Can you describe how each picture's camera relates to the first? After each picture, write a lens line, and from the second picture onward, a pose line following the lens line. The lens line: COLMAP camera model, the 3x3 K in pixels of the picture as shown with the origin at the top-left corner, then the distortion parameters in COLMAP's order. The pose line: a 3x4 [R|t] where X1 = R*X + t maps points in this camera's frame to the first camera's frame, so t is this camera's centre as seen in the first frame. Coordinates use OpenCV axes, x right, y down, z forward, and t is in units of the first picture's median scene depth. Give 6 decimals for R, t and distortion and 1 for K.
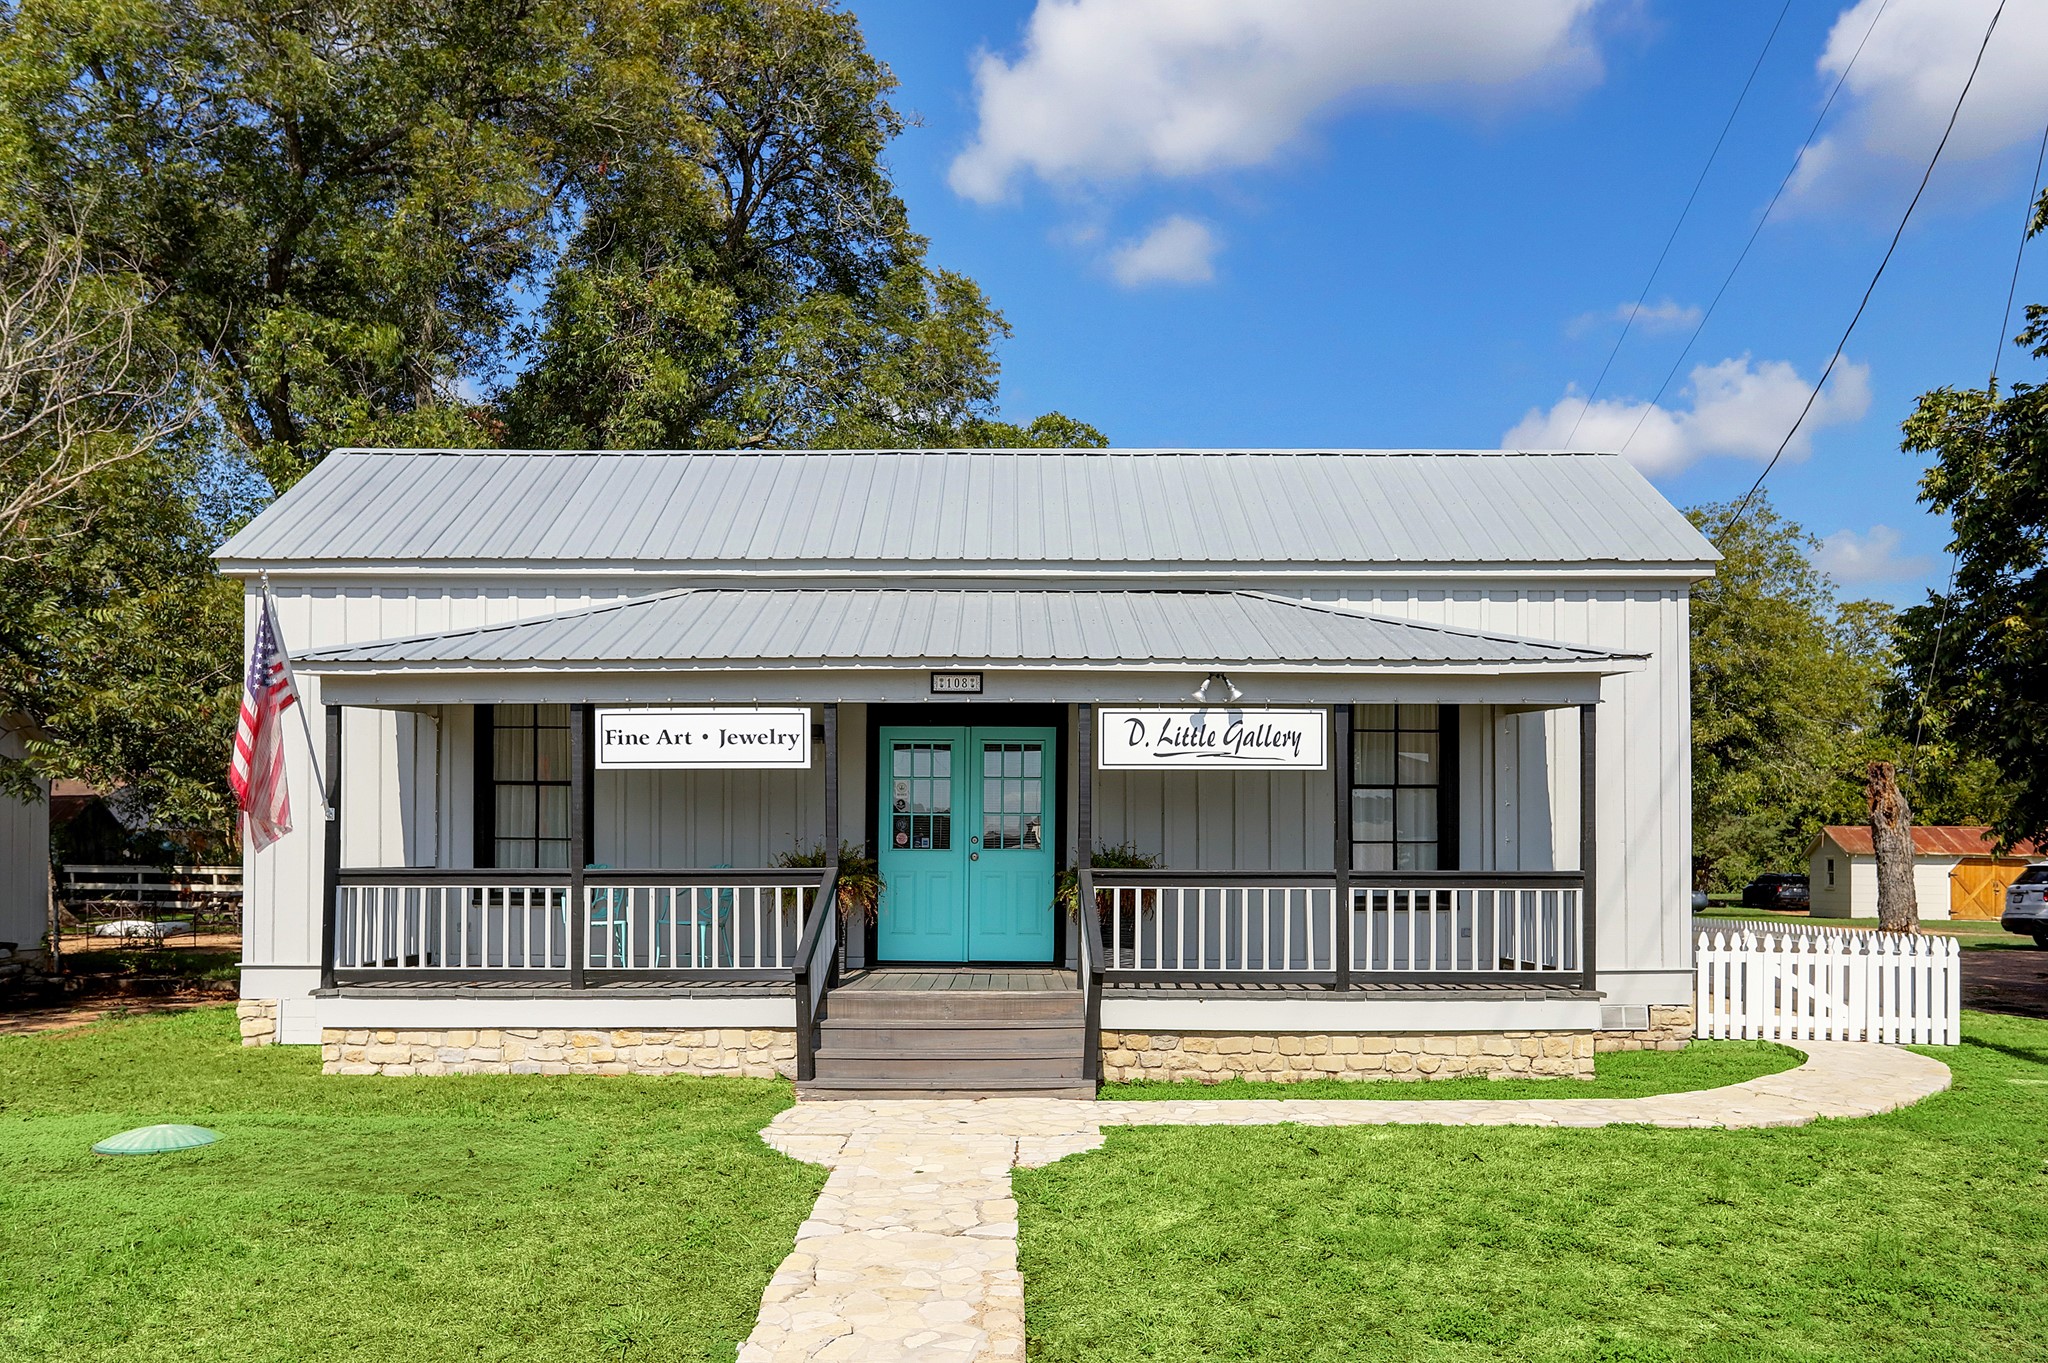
lens RADIAL K [[1616.6, 0, 1016.3], [0, 1616.6, 690.6], [0, 0, 1]] dist [-0.020904, 0.034435]
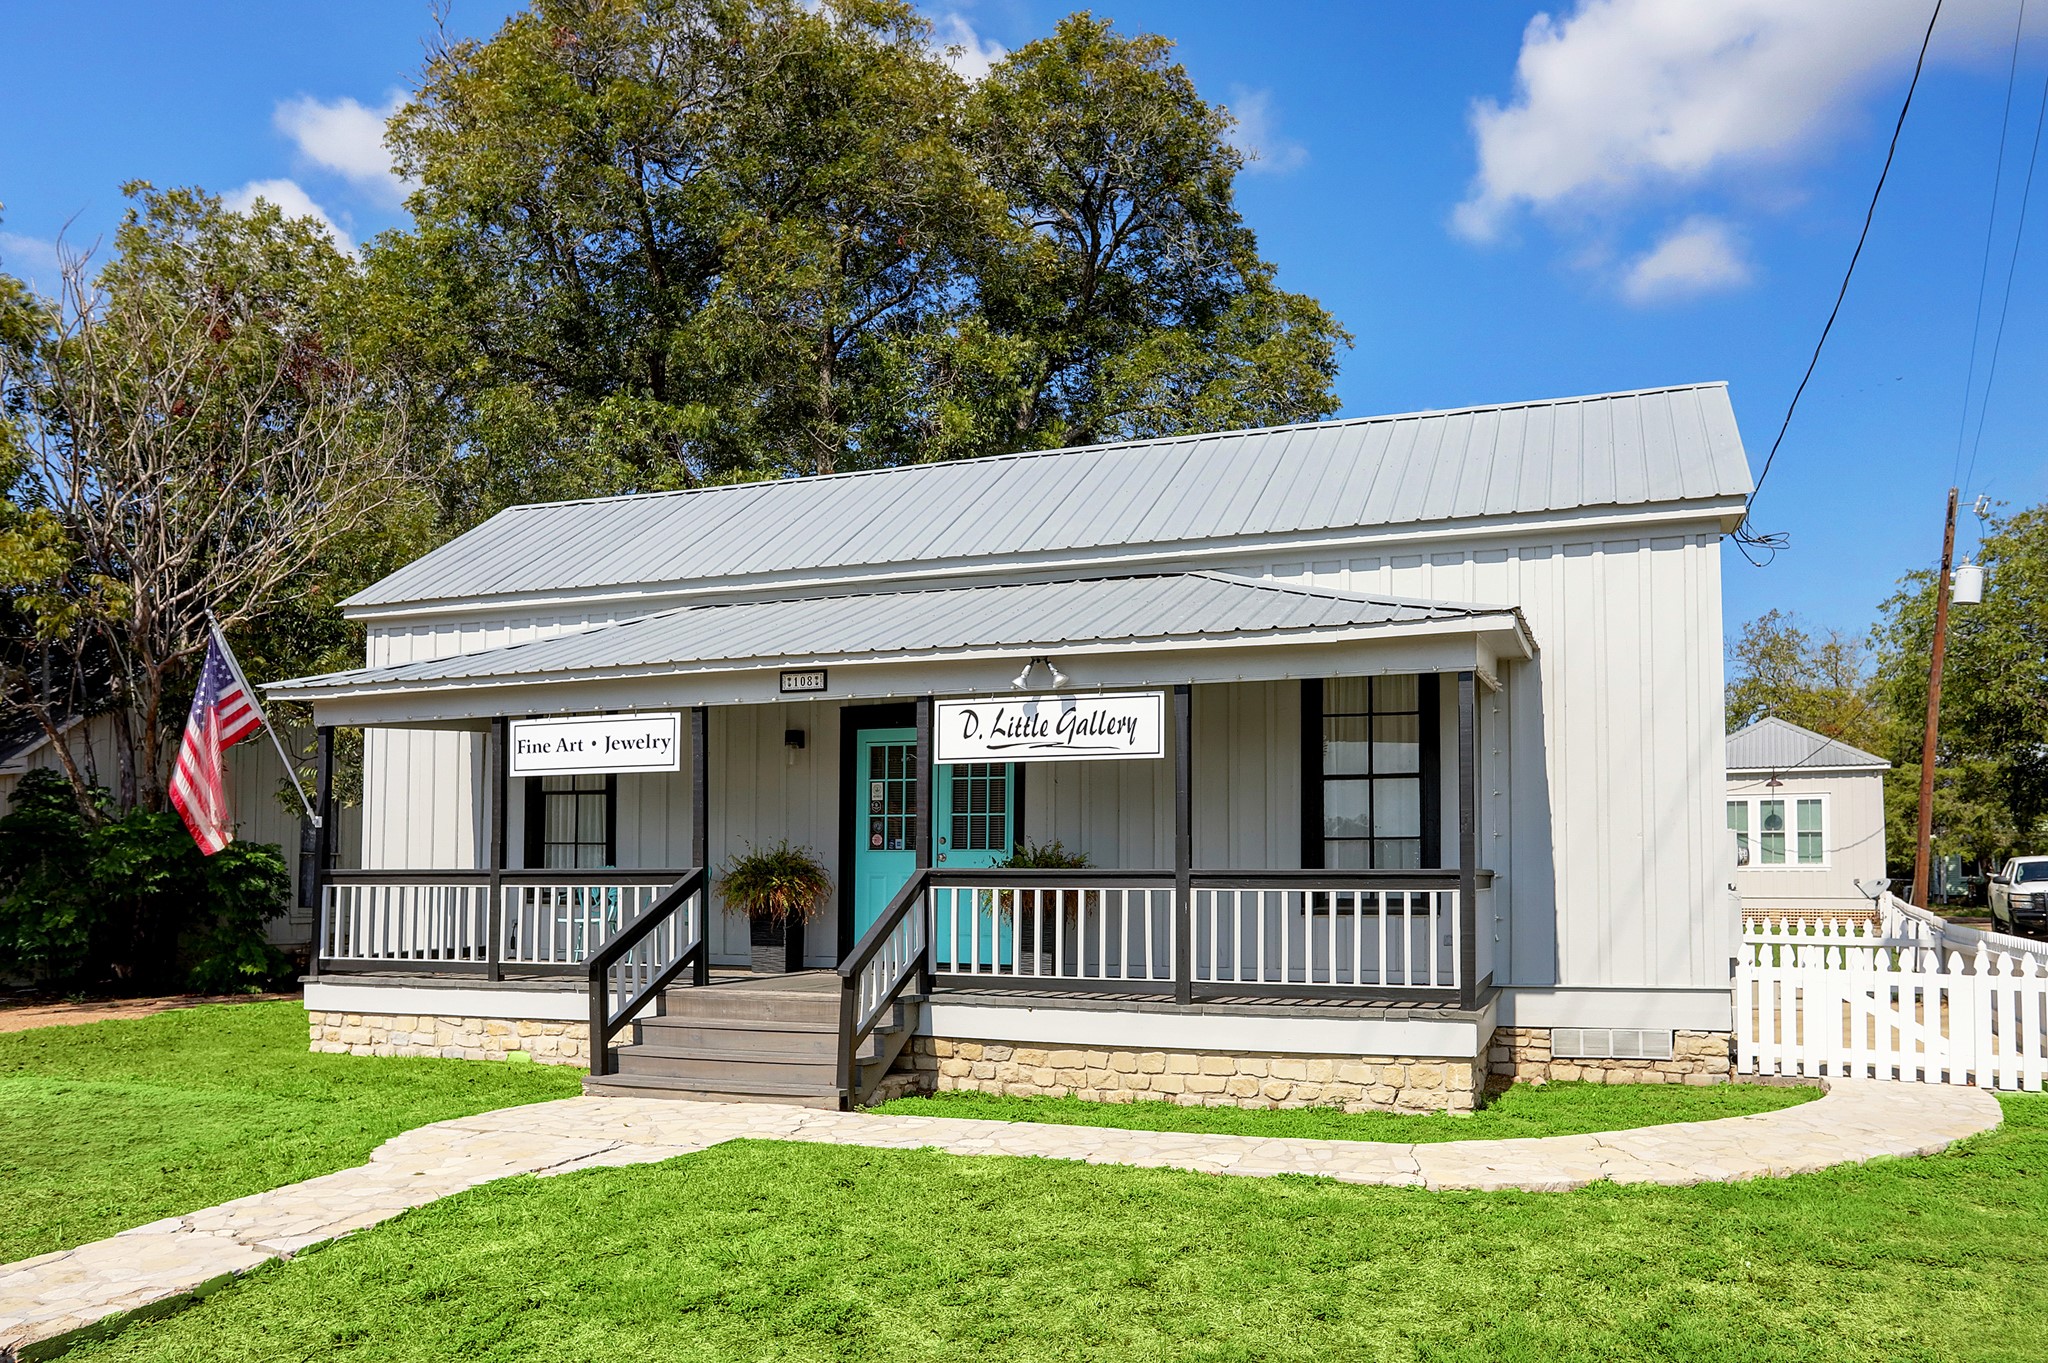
lens RADIAL K [[1484.5, 0, 1068.9], [0, 1484.5, 683.5], [0, 0, 1]] dist [-0.028850, 0.017877]
pose [[0.938917, -0.045995, -0.341056, 0.428051], [0.039143, 0.998870, -0.026947, 0.027698], [0.341910, 0.011951, 0.939657, 0.198800]]
